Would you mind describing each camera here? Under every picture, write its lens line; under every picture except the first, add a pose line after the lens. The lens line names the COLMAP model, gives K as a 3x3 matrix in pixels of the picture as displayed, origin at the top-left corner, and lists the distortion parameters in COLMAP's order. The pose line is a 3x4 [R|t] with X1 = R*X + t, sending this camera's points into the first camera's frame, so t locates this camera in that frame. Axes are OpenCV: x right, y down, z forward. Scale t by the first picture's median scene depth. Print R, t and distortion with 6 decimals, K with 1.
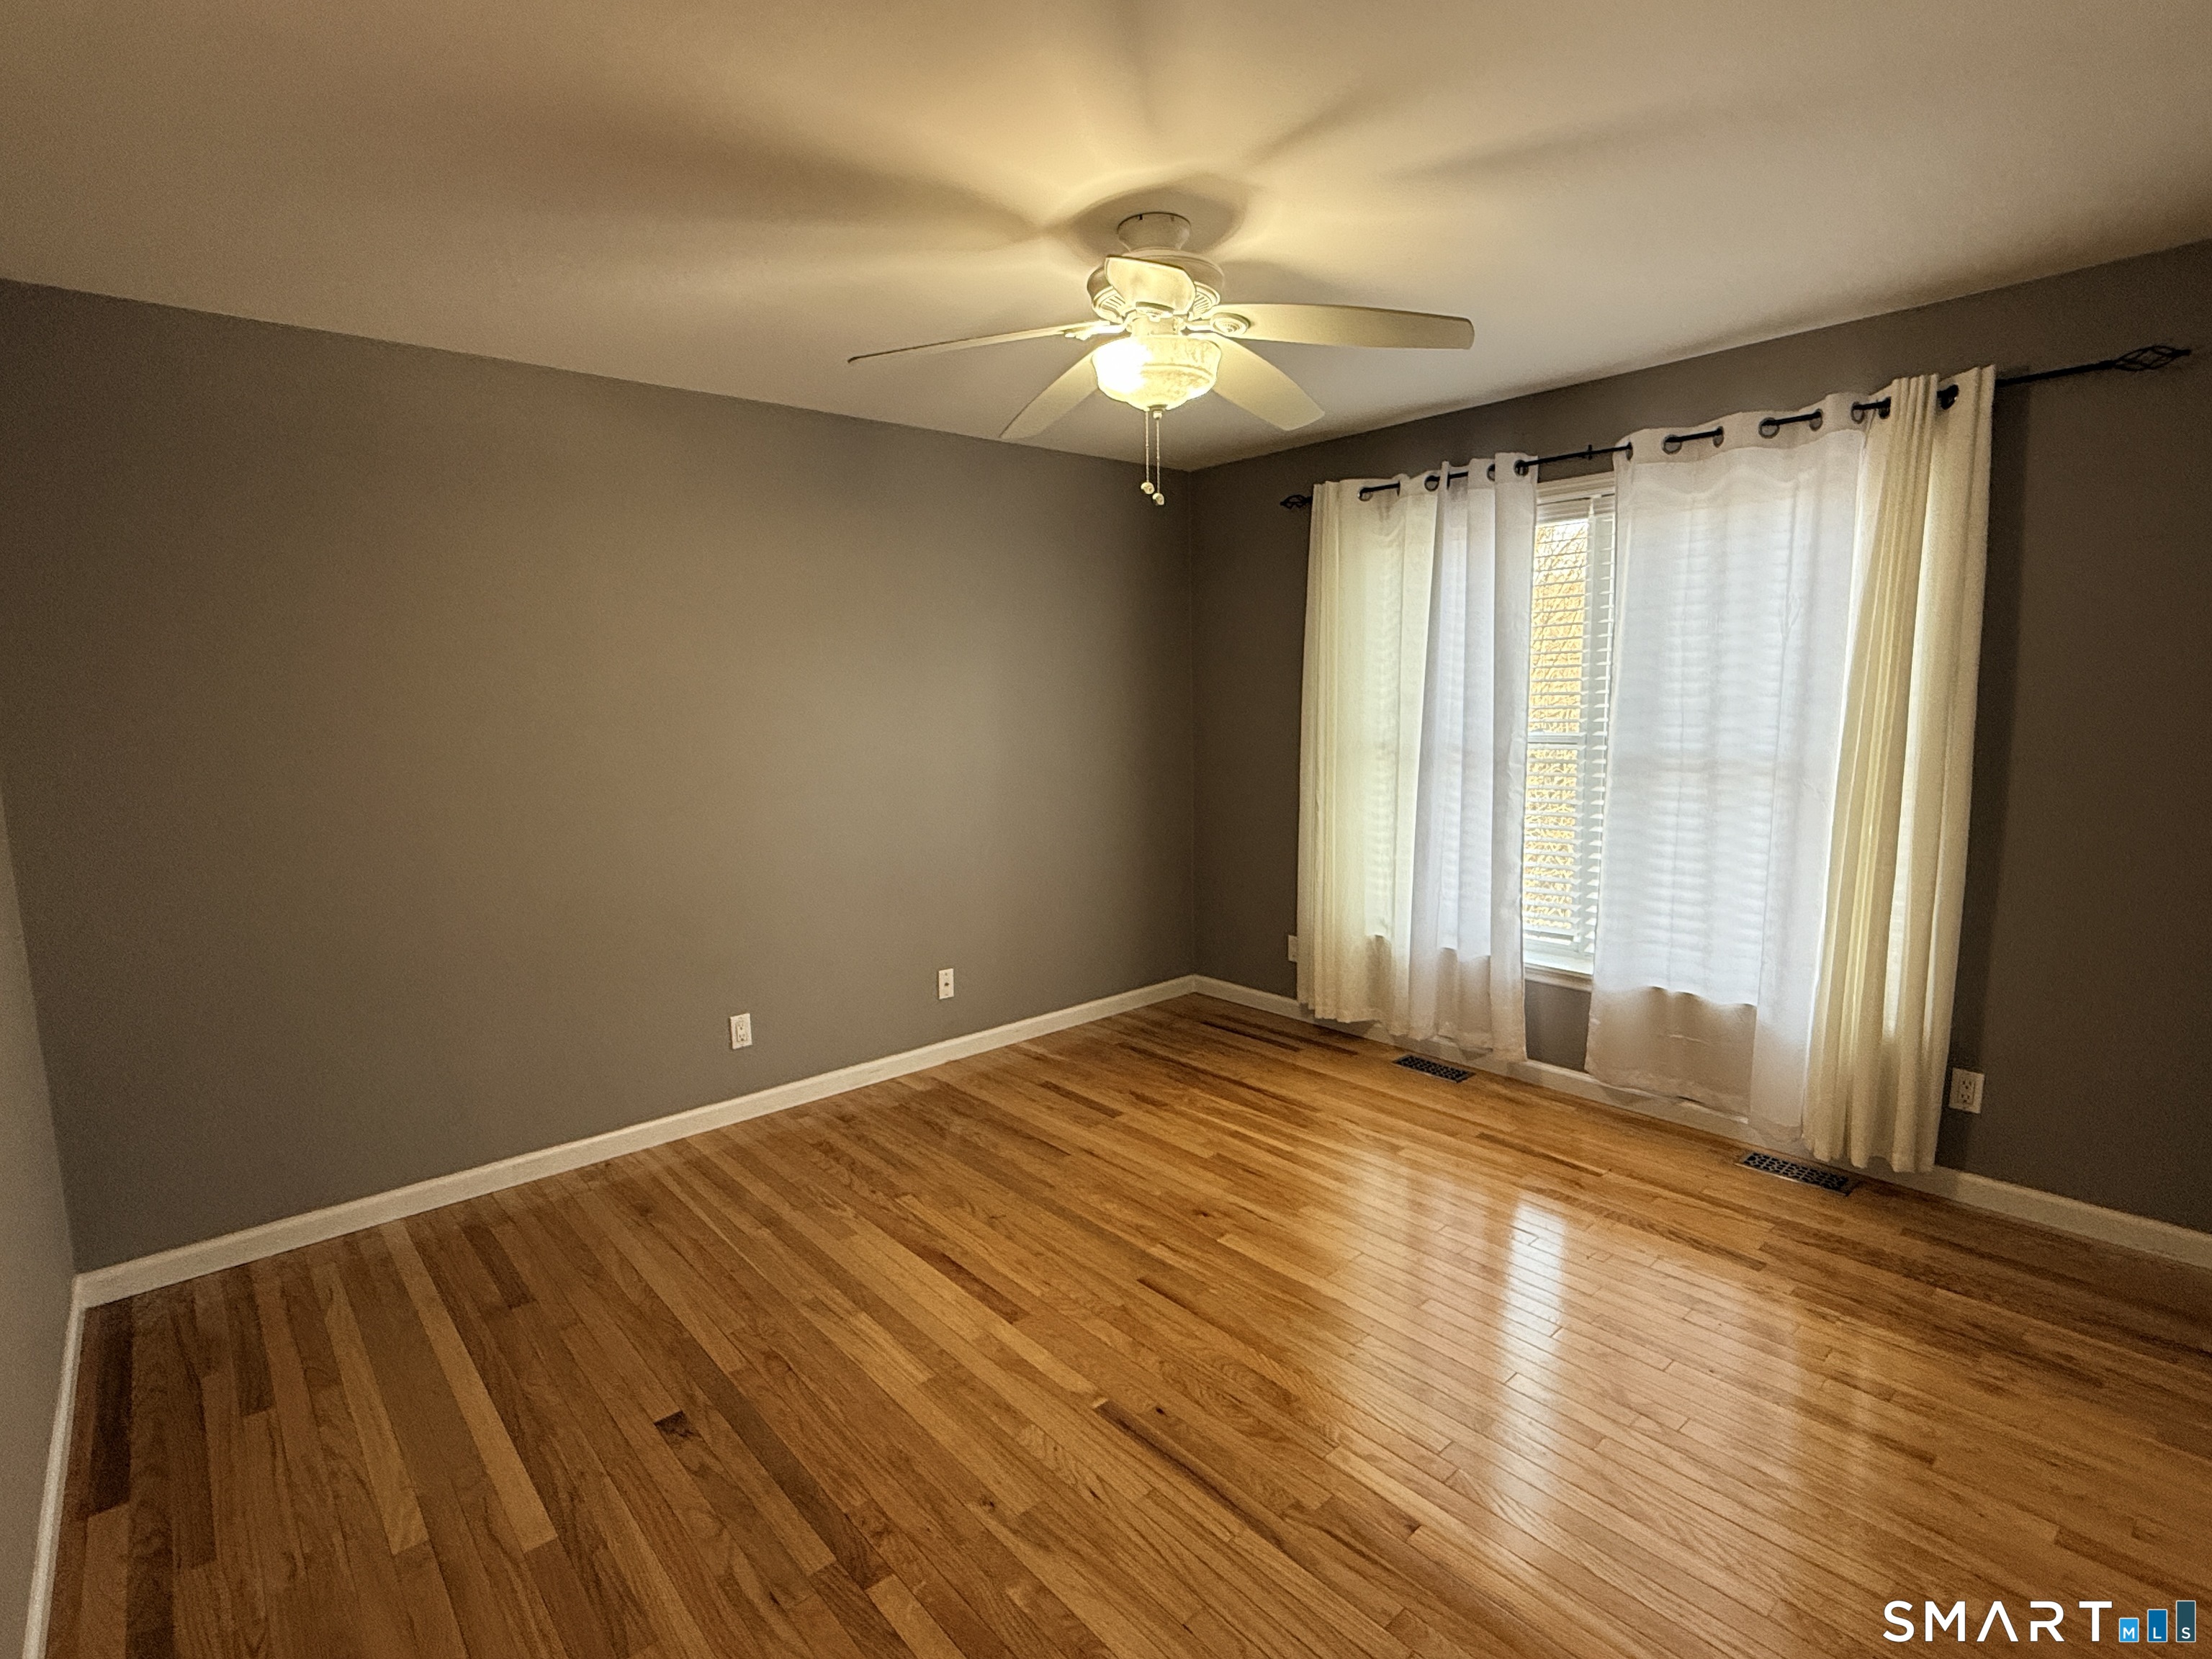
lens RADIAL K [[1077.0, 0, 1100.7], [0, 1077.0, 835.6], [0, 0, 1]] dist [-0.000114, -0.000315]
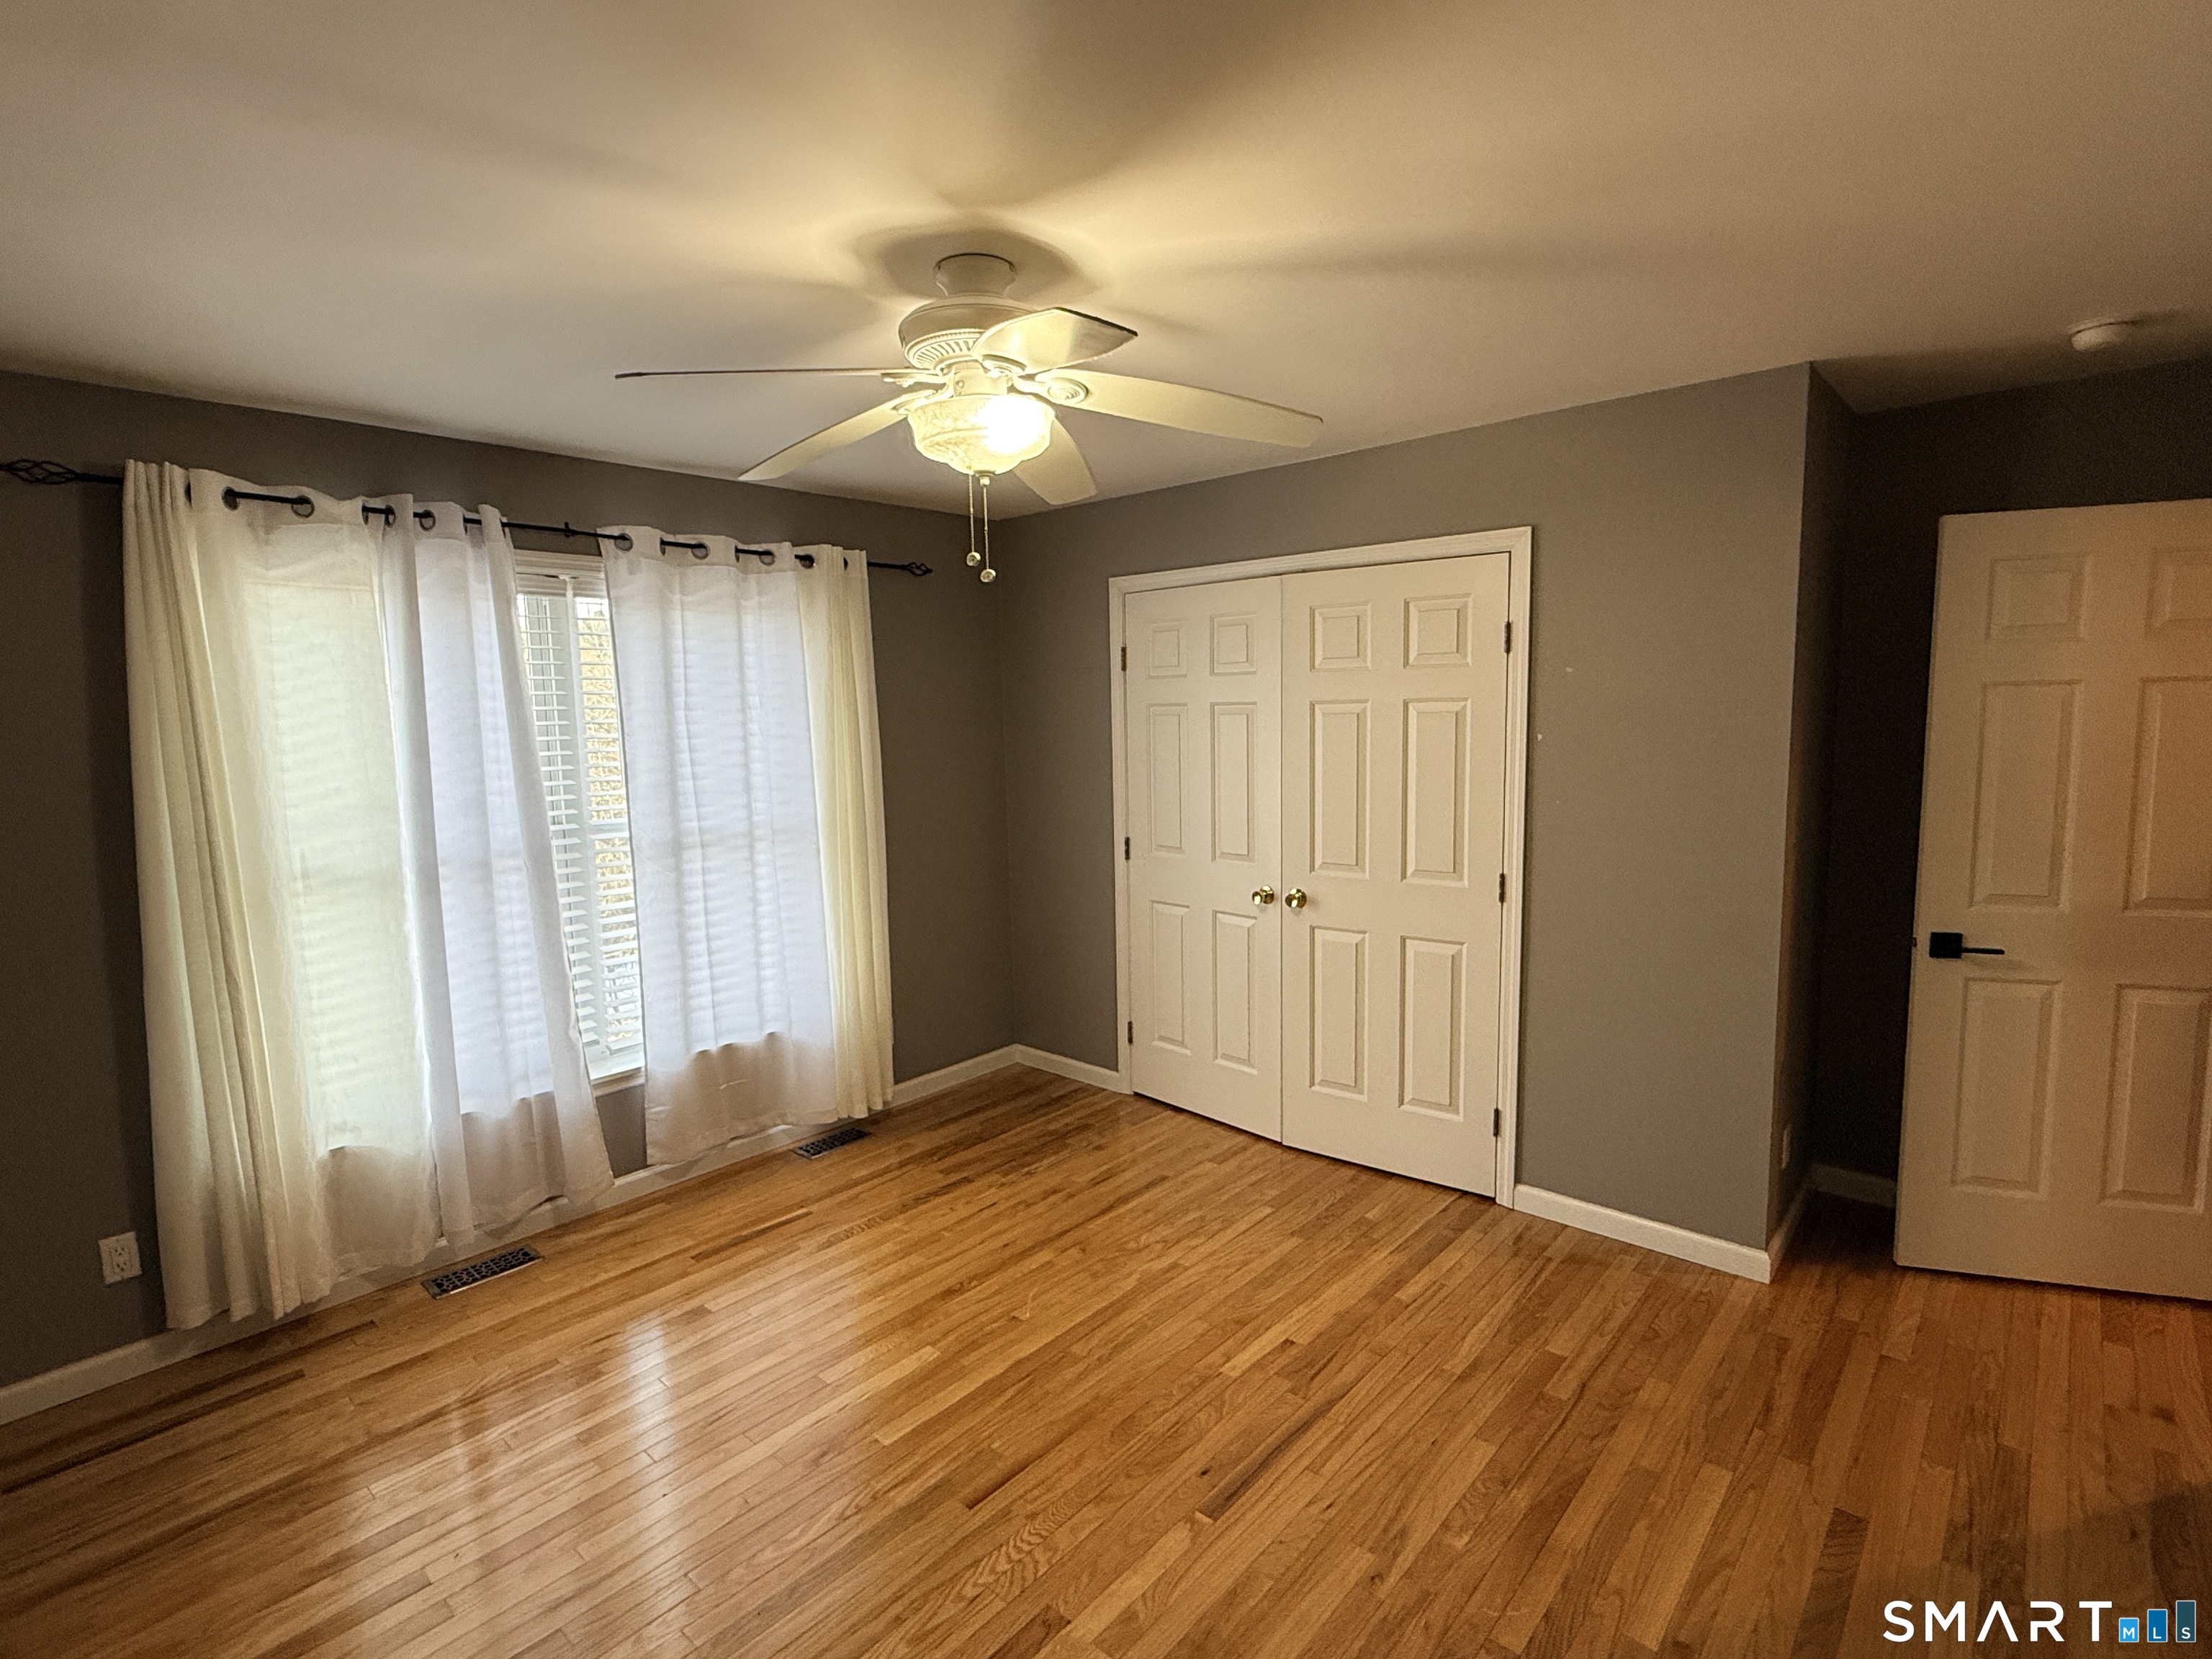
lens RADIAL K [[1077.0, 0, 1100.9], [0, 1077.0, 820.7], [0, 0, 1]] dist [-0.000114, -0.000315]
pose [[-0.120332, -0.074390, 0.989943, -0.591128], [0.166134, 0.981617, 0.093959, -0.121379], [-0.978734, 0.175770, -0.105761, 0.720022]]
